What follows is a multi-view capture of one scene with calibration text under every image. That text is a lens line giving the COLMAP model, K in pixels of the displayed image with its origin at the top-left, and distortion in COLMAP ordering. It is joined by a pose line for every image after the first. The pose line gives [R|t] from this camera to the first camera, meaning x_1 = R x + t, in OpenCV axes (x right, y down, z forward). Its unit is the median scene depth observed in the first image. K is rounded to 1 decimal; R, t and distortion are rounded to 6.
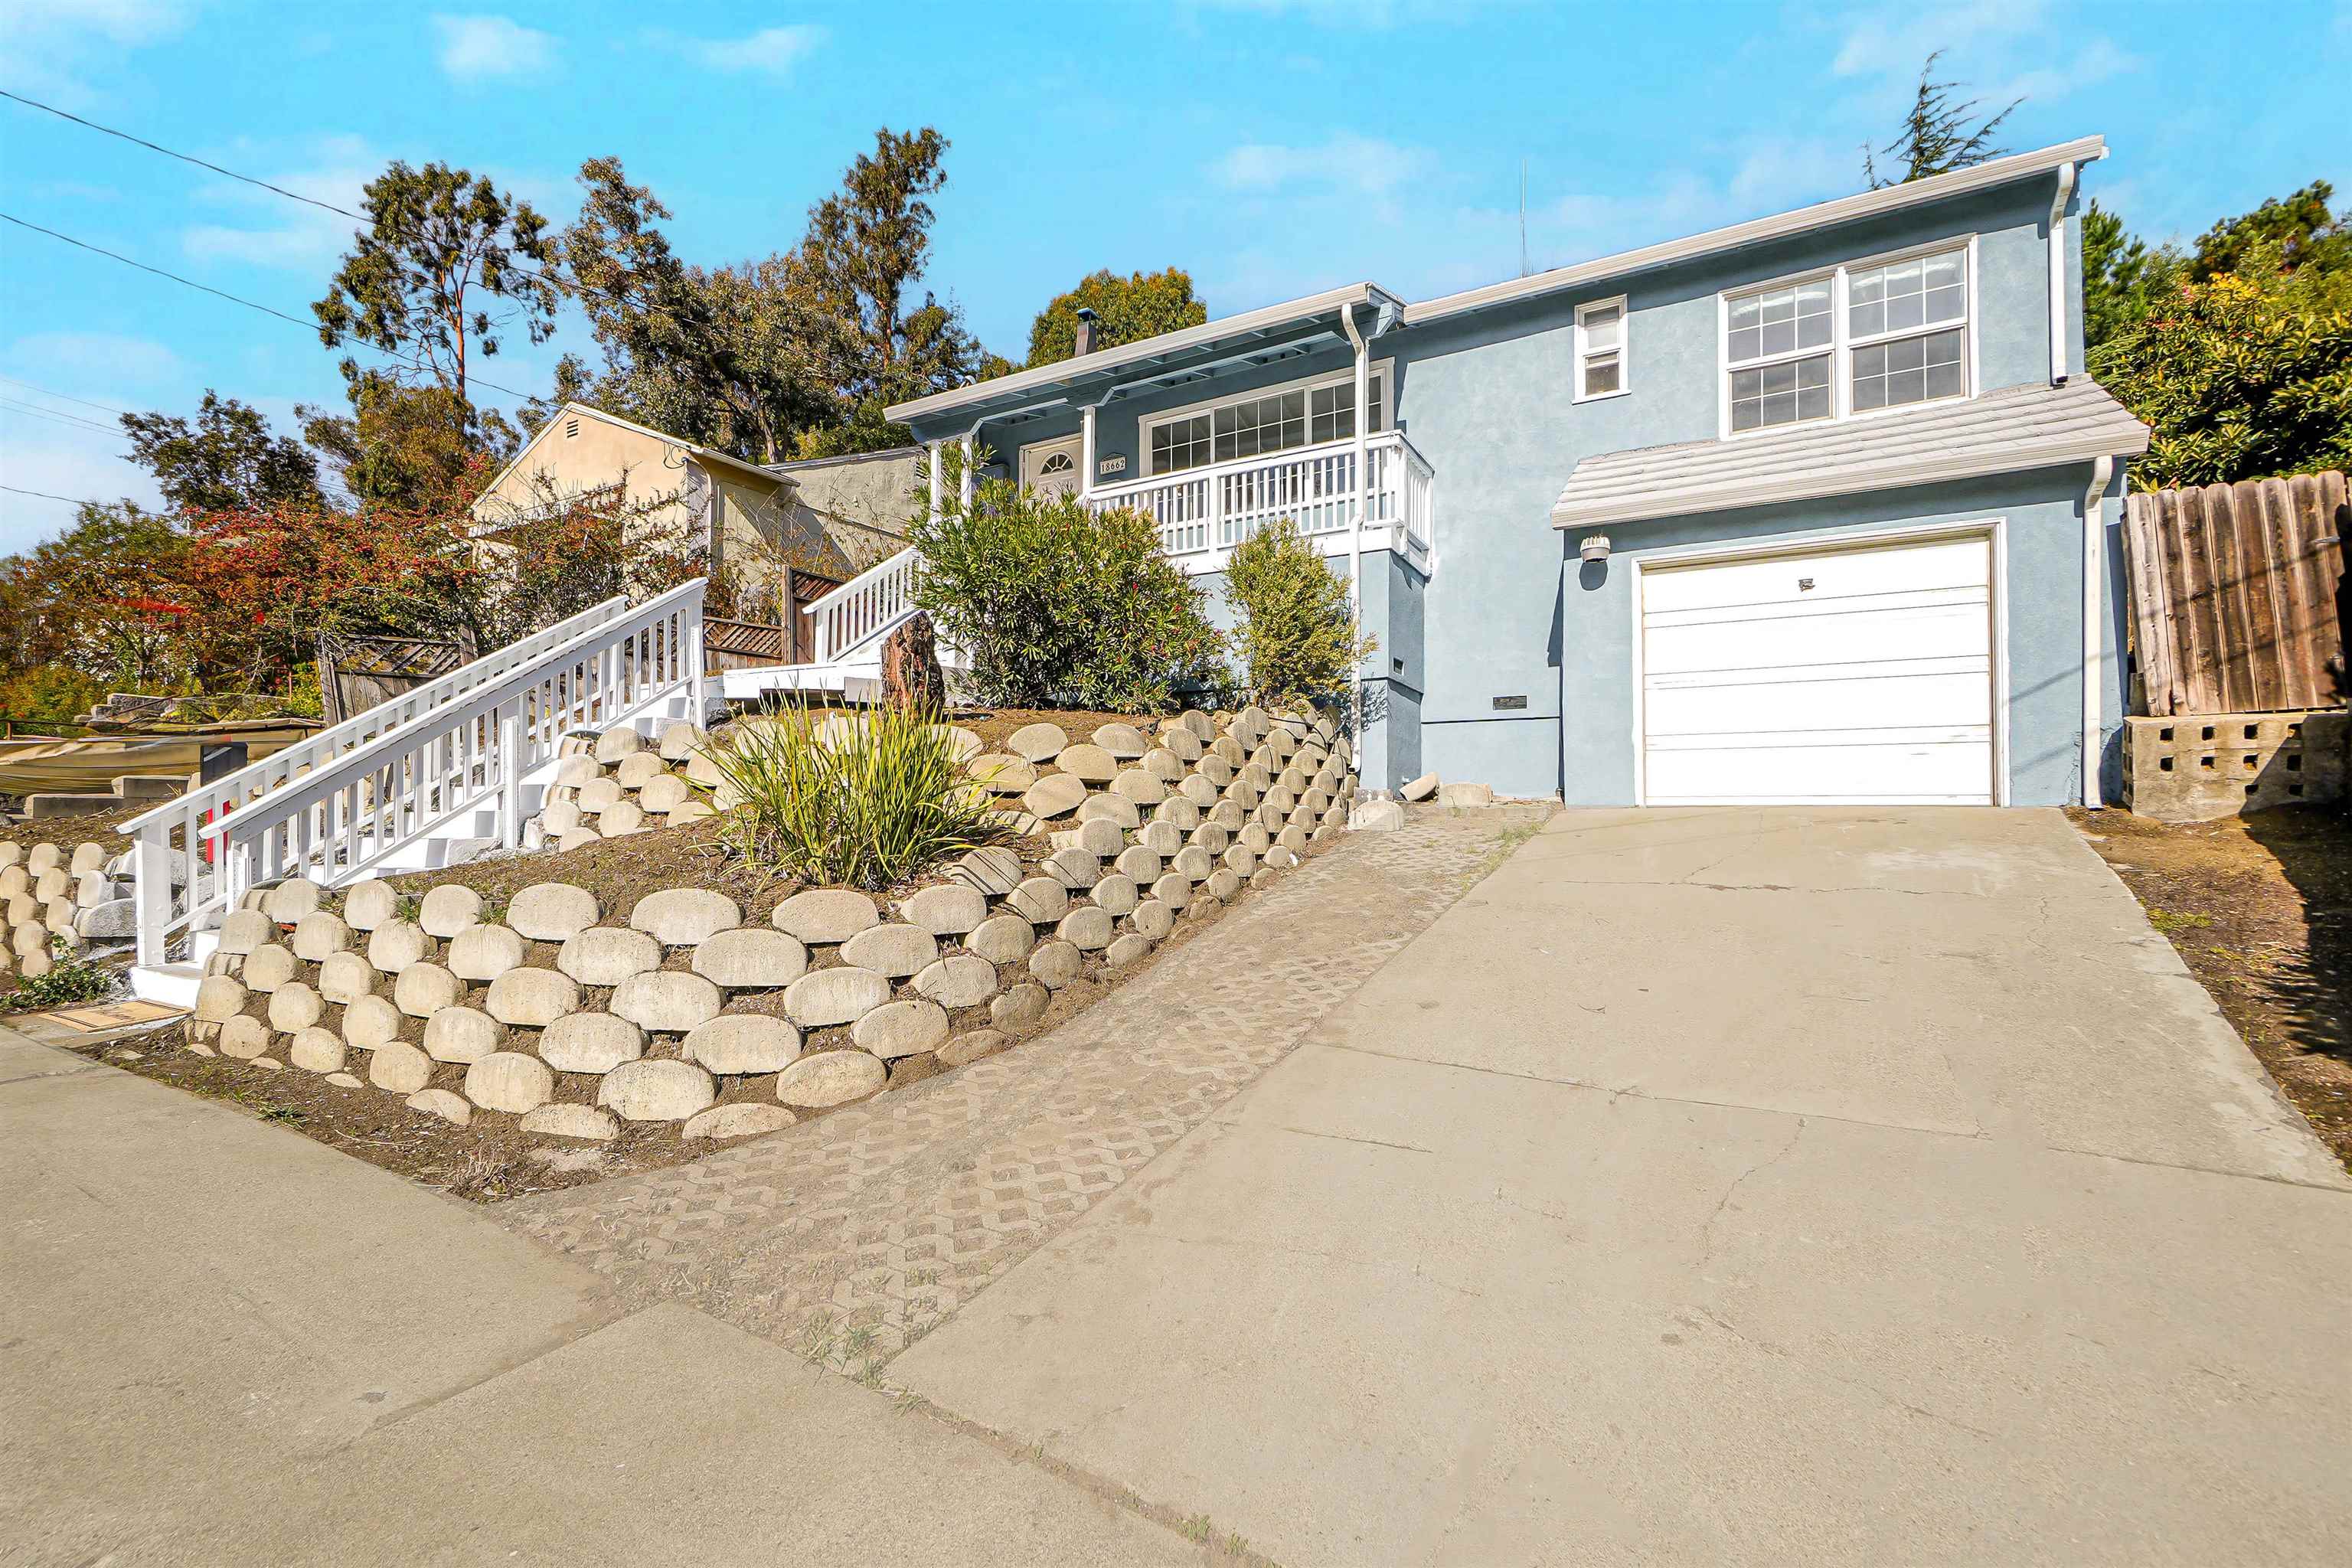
lens RADIAL K [[1085.6, 0, 1172.0], [0, 1085.6, 788.7], [0, 0, 1]] dist [0.005226, 0.001091]
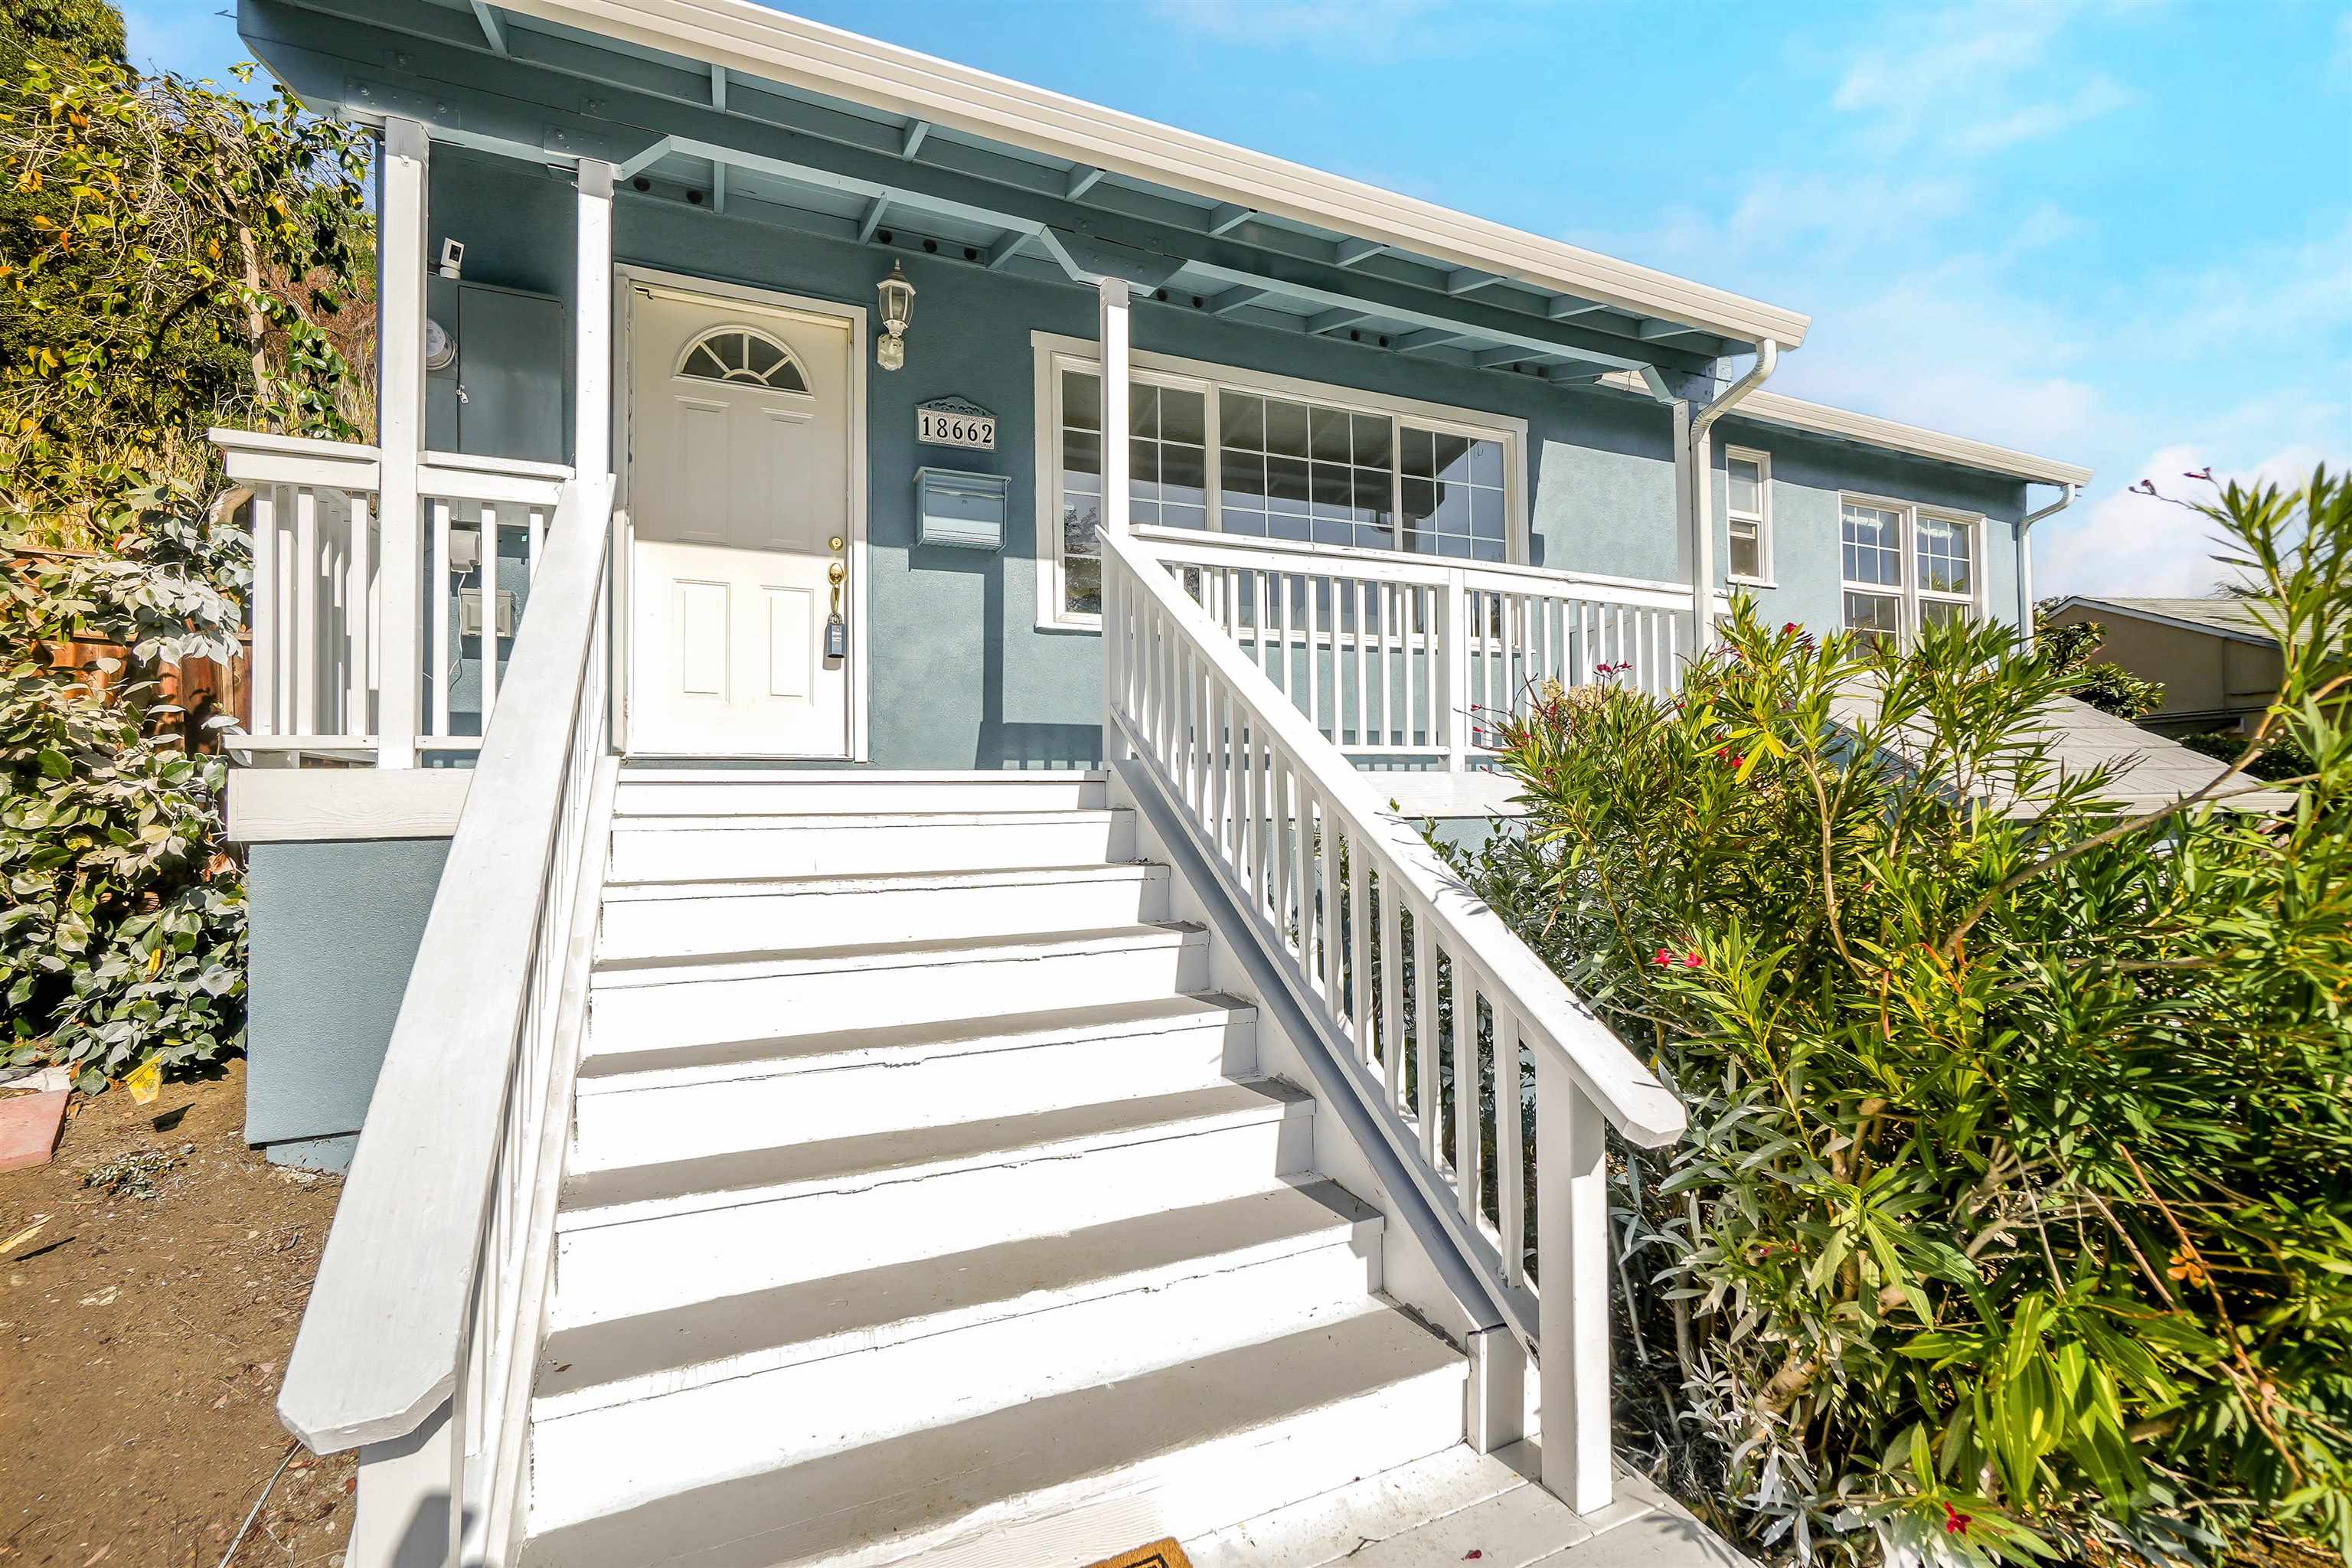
lens RADIAL K [[1085.6, 0, 1172.6], [0, 1085.6, 788.8], [0, 0, 1]] dist [0.005226, 0.001091]
pose [[0.555580, 0.023488, 0.831131, -0.360323], [0.001251, 0.999576, -0.029085, -0.176910], [-0.831462, 0.017198, 0.555315, 0.803268]]
